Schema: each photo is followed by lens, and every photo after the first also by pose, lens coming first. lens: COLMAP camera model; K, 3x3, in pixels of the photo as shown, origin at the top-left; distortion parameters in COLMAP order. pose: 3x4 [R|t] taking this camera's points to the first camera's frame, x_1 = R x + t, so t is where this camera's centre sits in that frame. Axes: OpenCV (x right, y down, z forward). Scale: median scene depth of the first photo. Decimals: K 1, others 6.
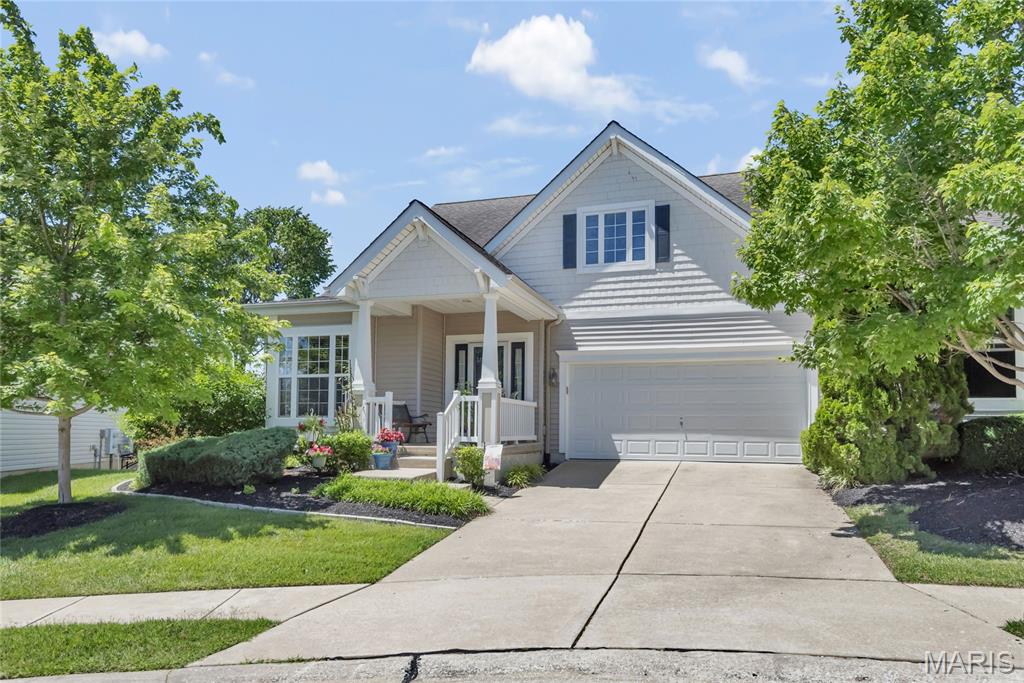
lens RADIAL K [[659.0, 0, 512.0], [0, 659.0, 341.5], [0, 0, 1]] dist [0.020683, -0.002779]
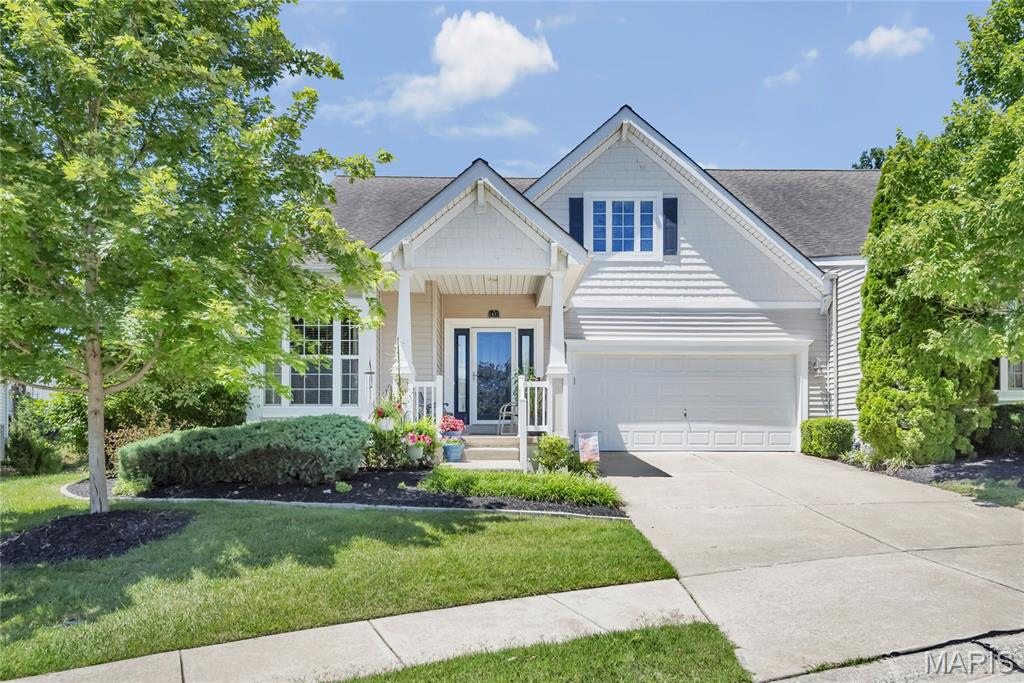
lens RADIAL K [[665.4, 0, 514.3], [0, 665.4, 371.2], [0, 0, 1]] dist [0.024060, -0.002945]
pose [[0.948536, 0.023255, 0.315813, -0.314567], [-0.036019, 0.998751, 0.034637, 0.030140], [-0.314613, -0.044230, 0.948189, 0.105401]]
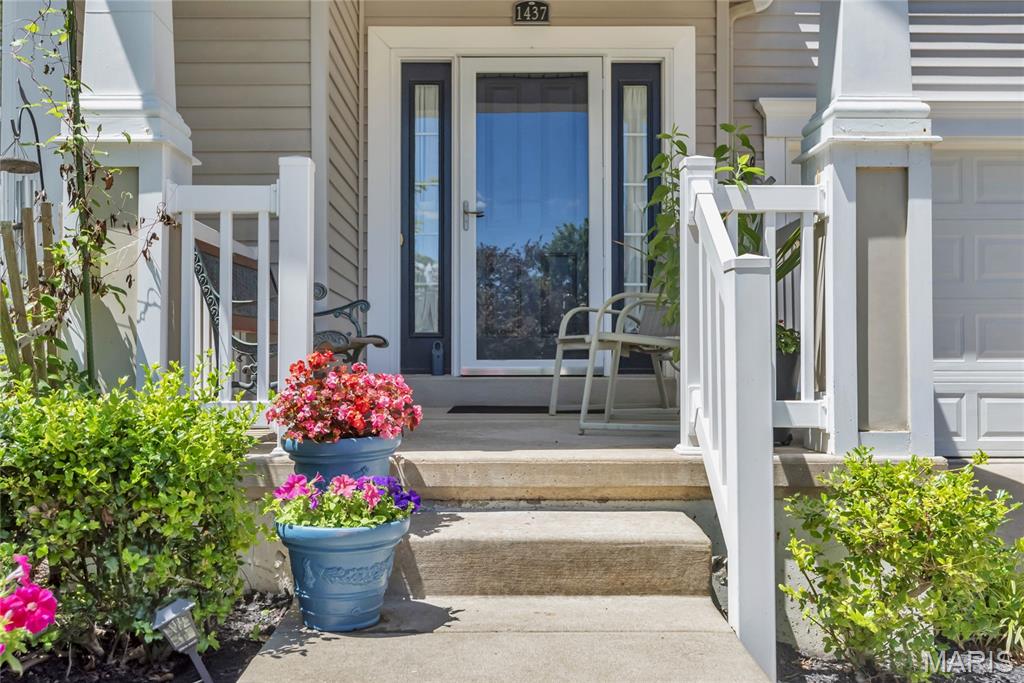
lens RADIAL K [[1011.4, 0, 512.0], [0, 1011.4, 341.5], [0, 0, 1]] dist [-0.005080, -0.004764]
pose [[0.954143, 0.001244, 0.299348, -0.179626], [-0.032537, 0.994498, 0.099576, 0.082000], [-0.297577, -0.104749, 0.948934, 0.603457]]
